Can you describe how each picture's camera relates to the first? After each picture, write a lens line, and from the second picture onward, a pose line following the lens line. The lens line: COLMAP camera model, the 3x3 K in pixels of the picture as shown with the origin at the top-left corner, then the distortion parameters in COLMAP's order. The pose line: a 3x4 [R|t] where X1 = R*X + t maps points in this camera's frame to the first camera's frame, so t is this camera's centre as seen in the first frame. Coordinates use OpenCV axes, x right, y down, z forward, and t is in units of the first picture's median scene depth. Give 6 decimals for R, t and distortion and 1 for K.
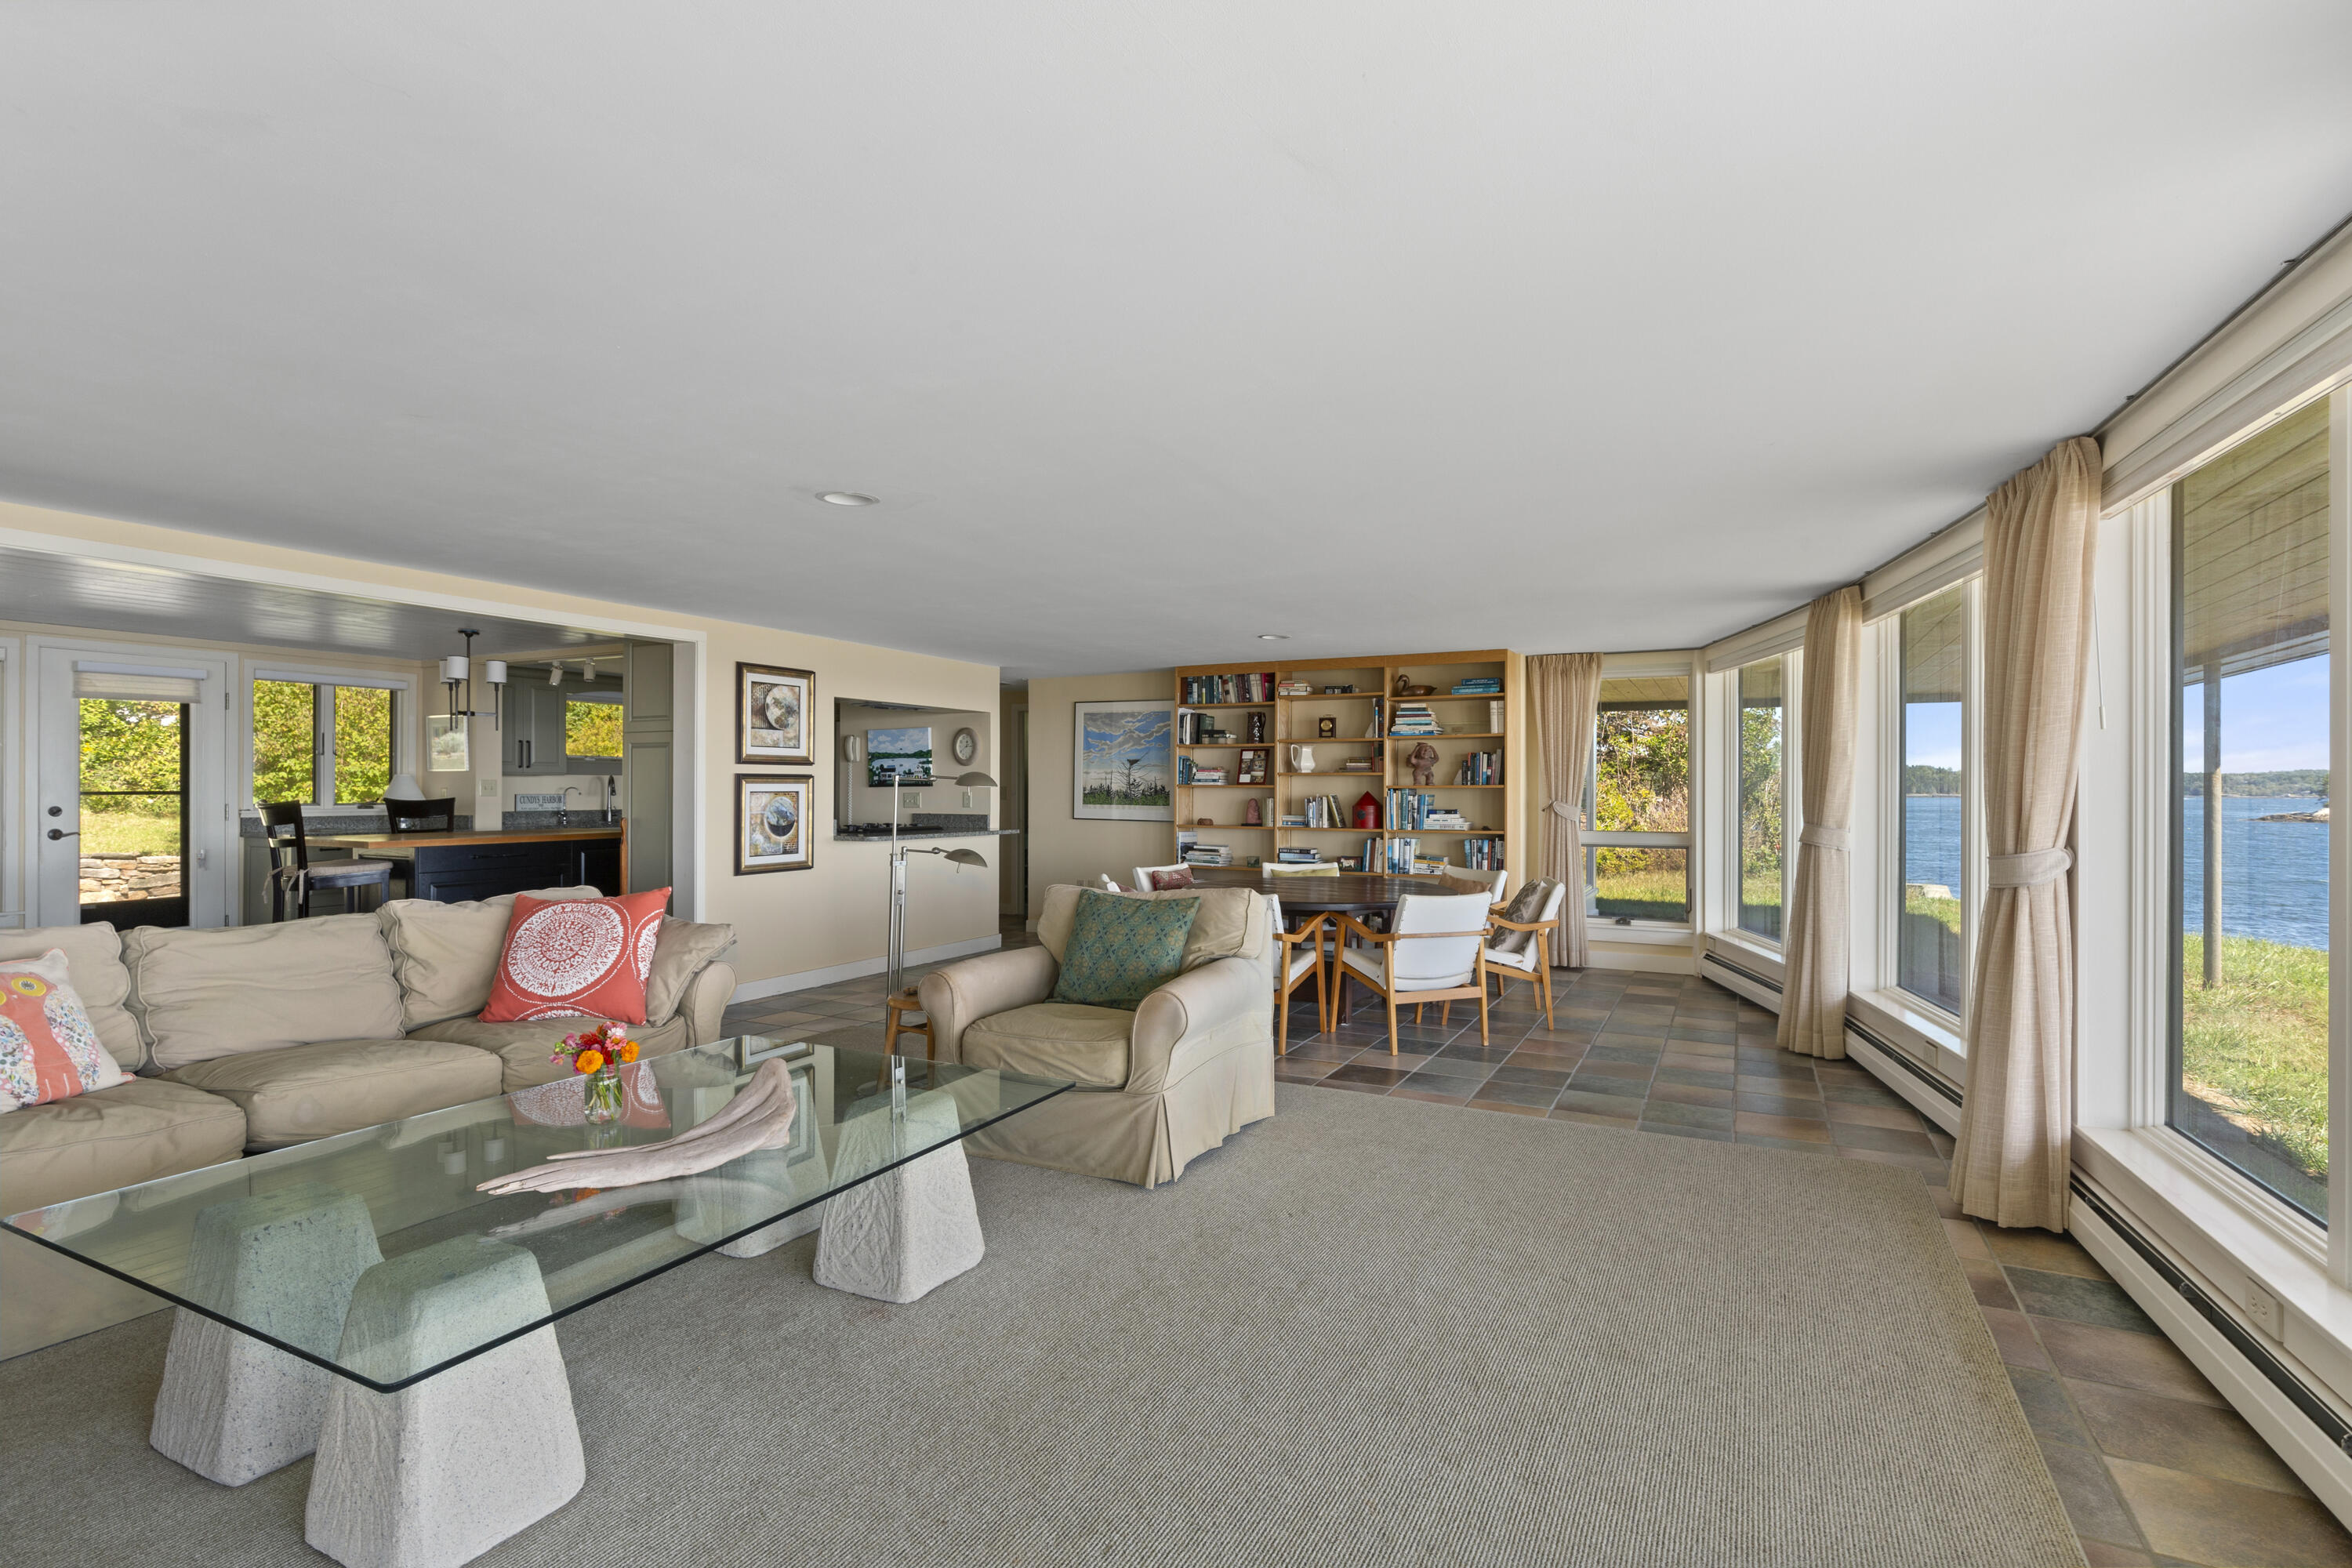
lens RADIAL K [[1117.8, 0, 1172.1], [0, 1117.8, 783.7], [0, 0, 1]] dist [0.003714, -0.001132]
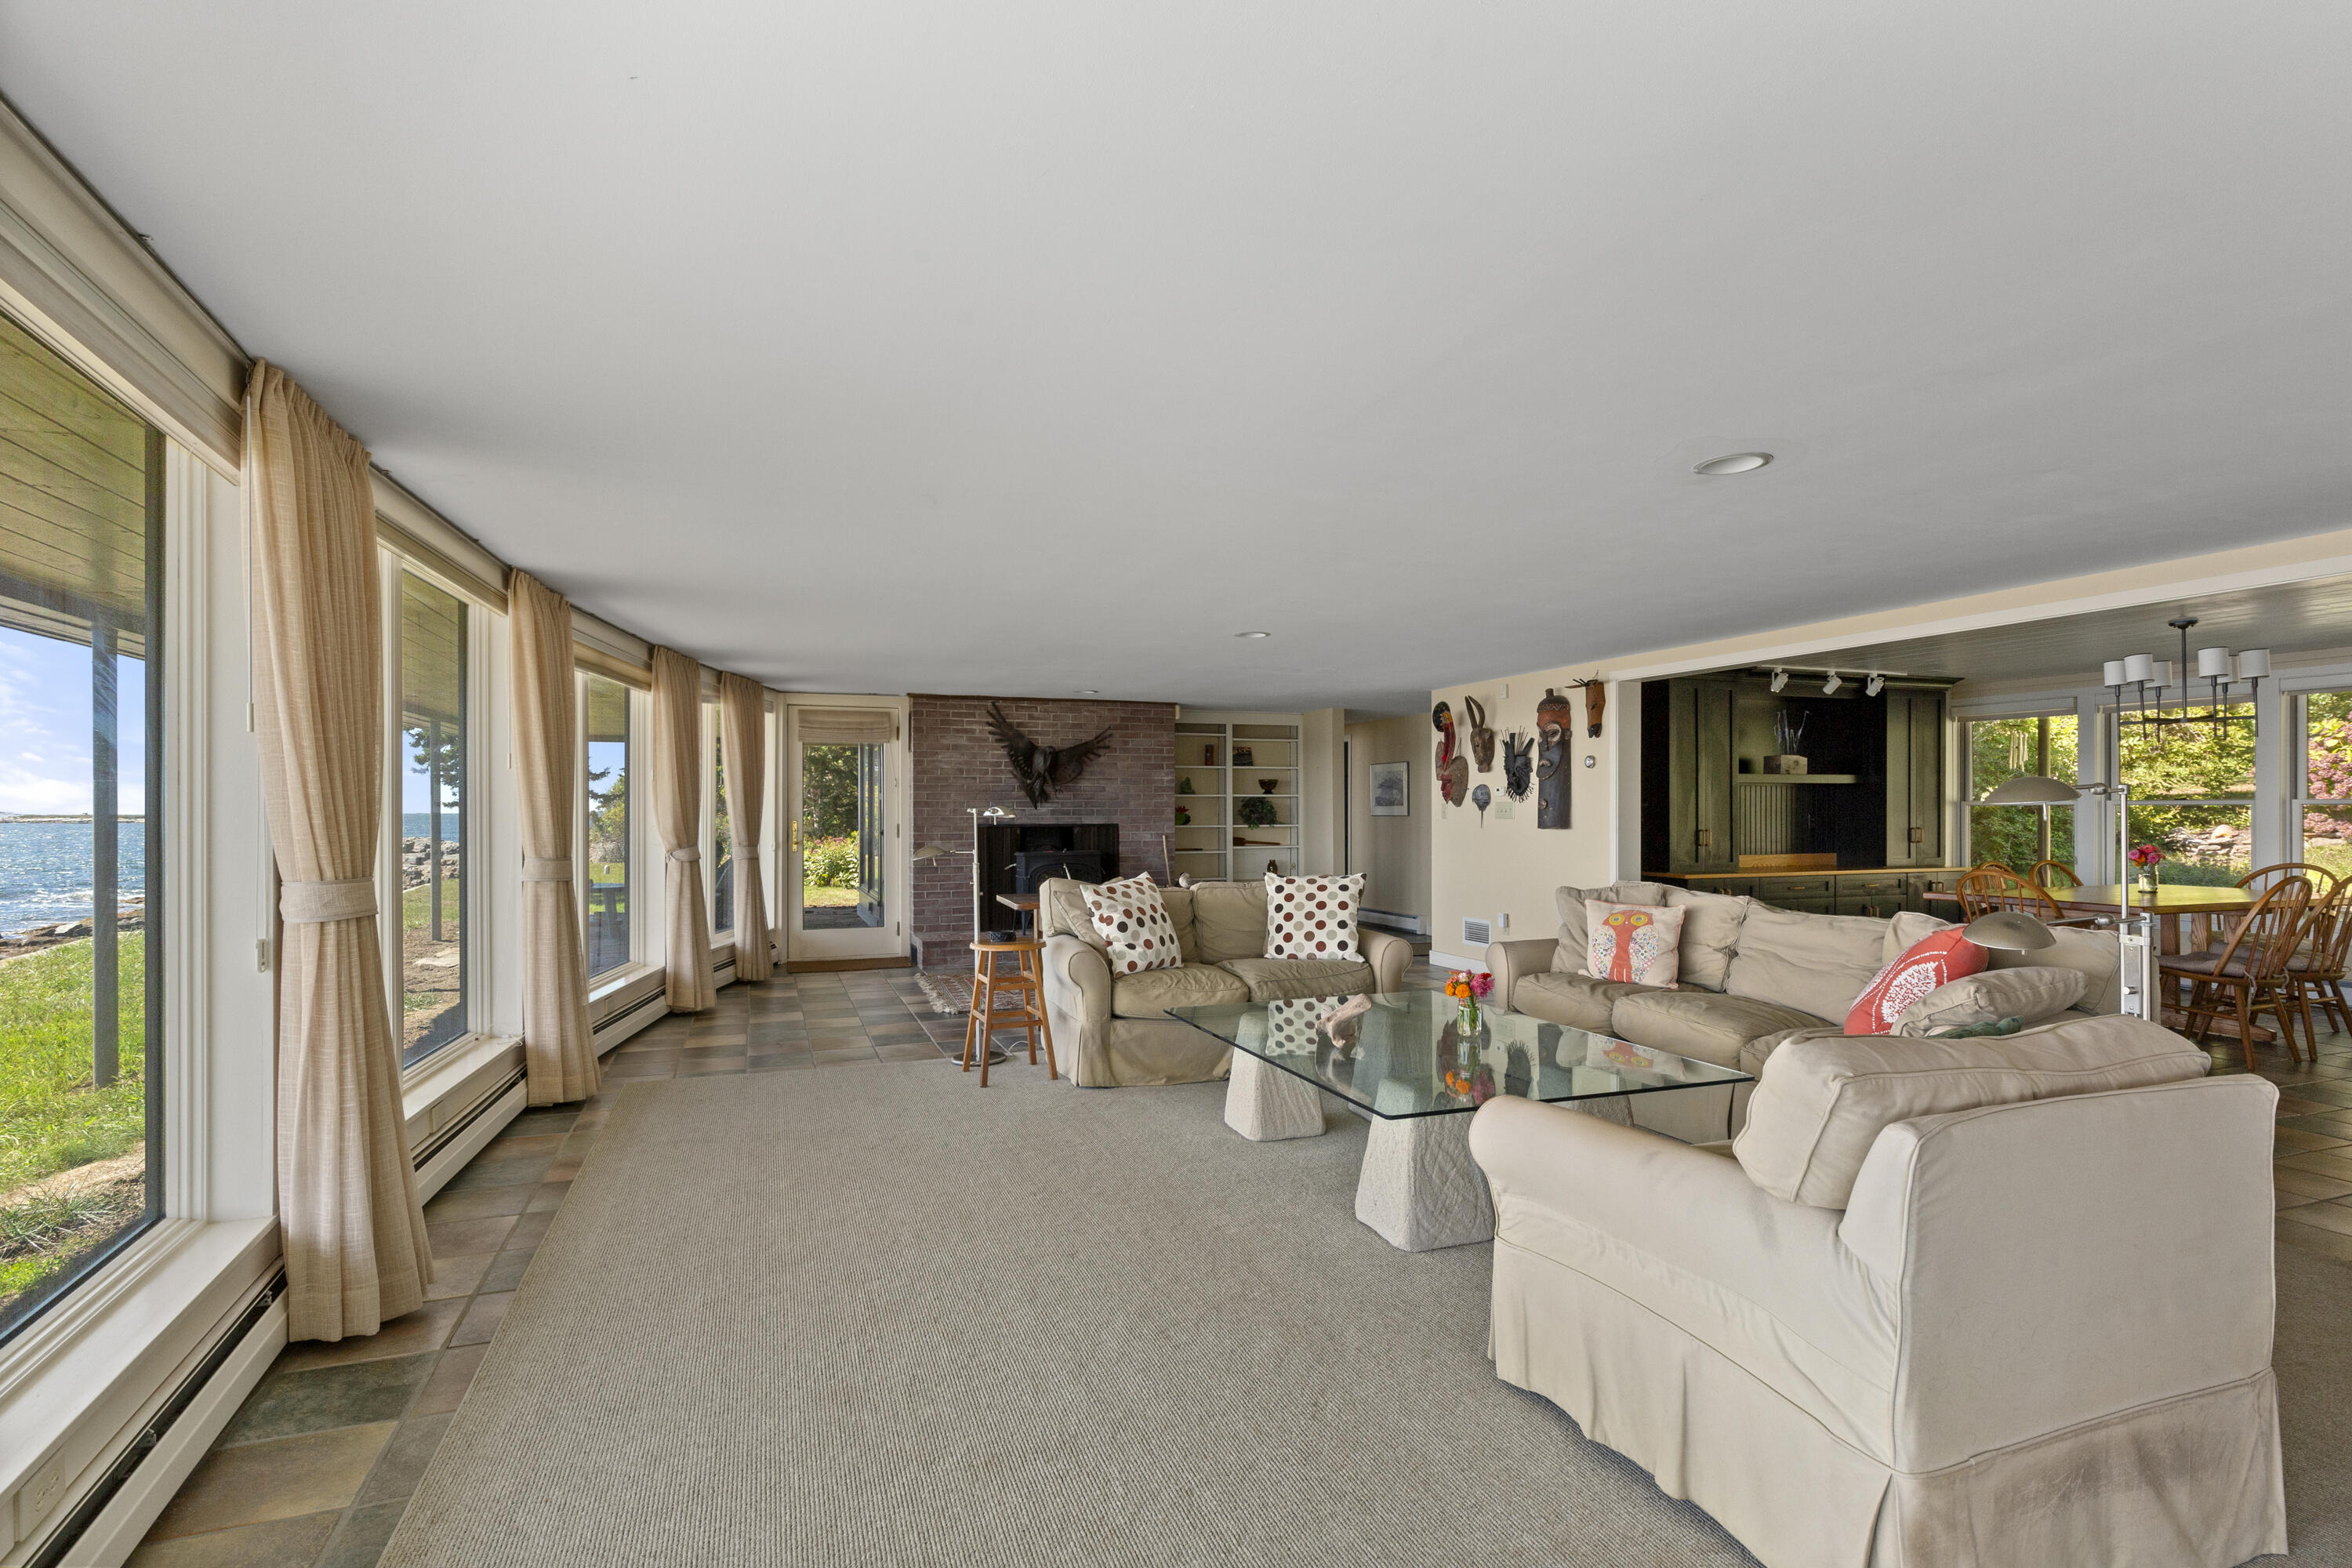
lens RADIAL K [[1127.7, 0, 1184.3], [0, 1127.7, 809.2], [0, 0, 1]] dist [0.002242, 0.000224]
pose [[-0.667615, -0.001604, -0.744505, 0.273995], [0.002568, 0.999987, -0.004456, 0.002404], [0.744502, -0.004887, -0.667602, 0.553105]]
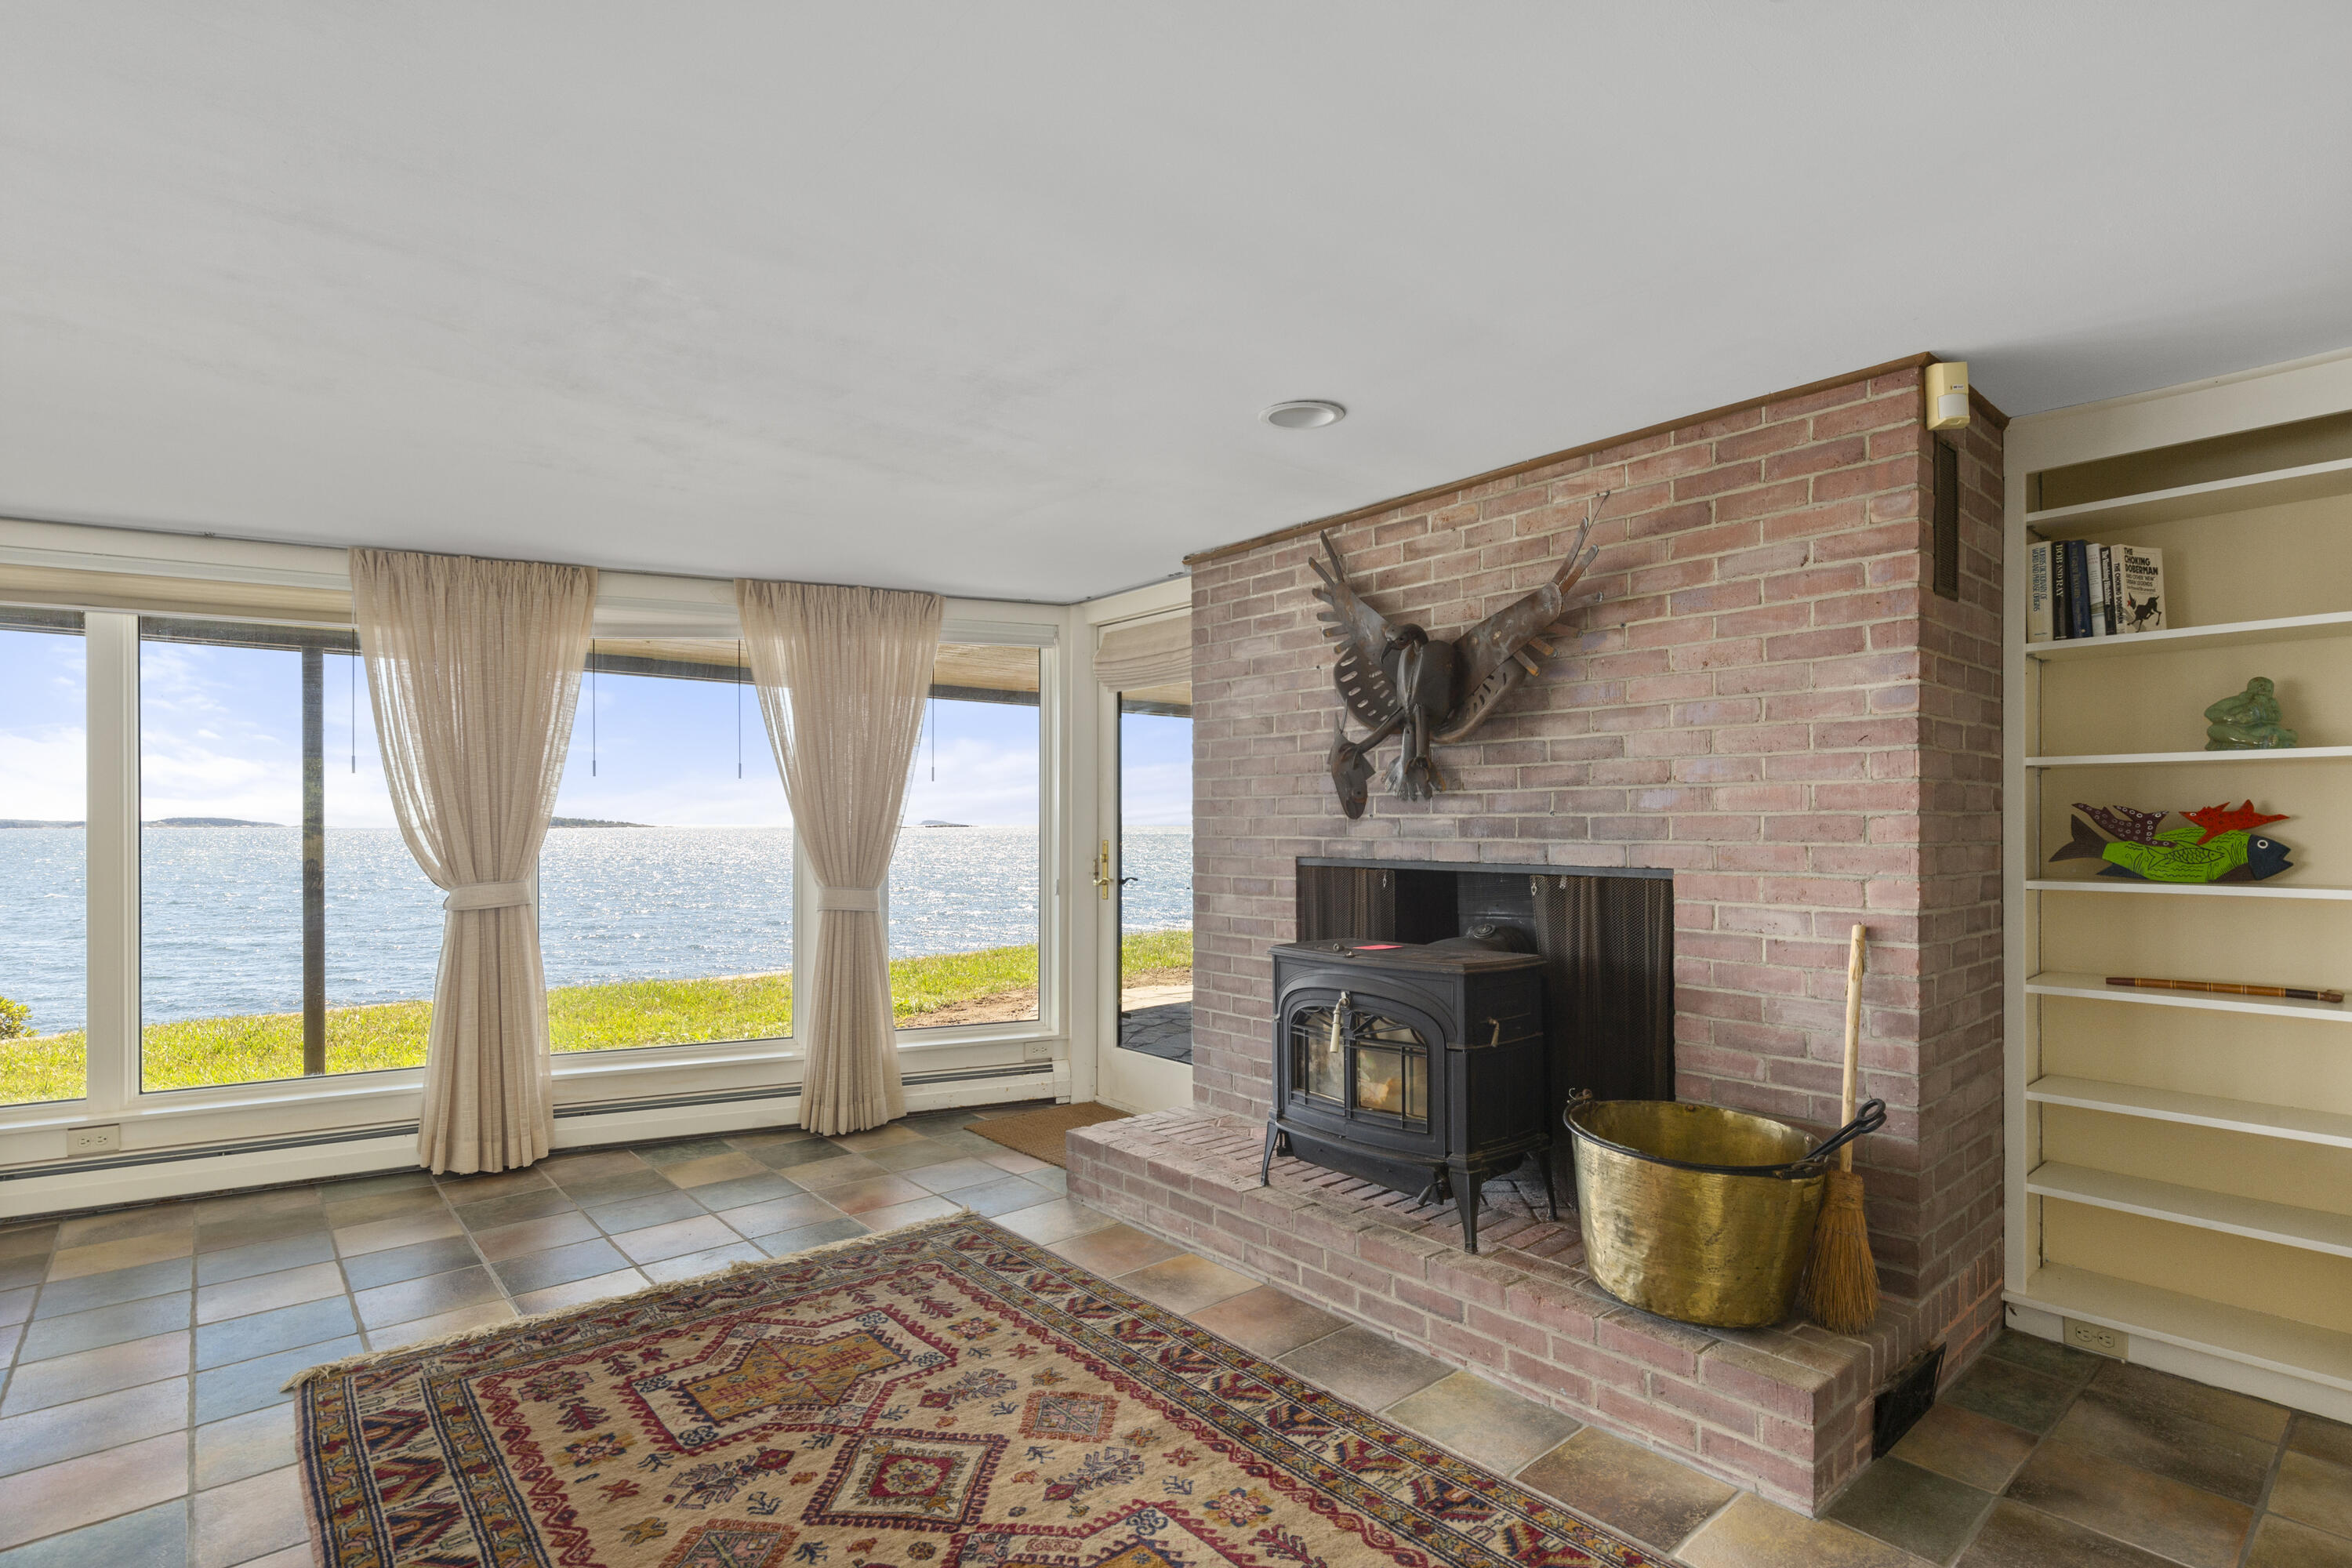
lens RADIAL K [[1142.2, 0, 1176.3], [0, 1142.2, 827.1], [0, 0, 1]] dist [0.000645, -0.000700]
pose [[-0.925977, -0.001688, 0.377576, -0.572435], [-0.001031, 0.999998, 0.001942, -0.000739], [-0.377579, 0.001409, -0.925976, 0.062015]]
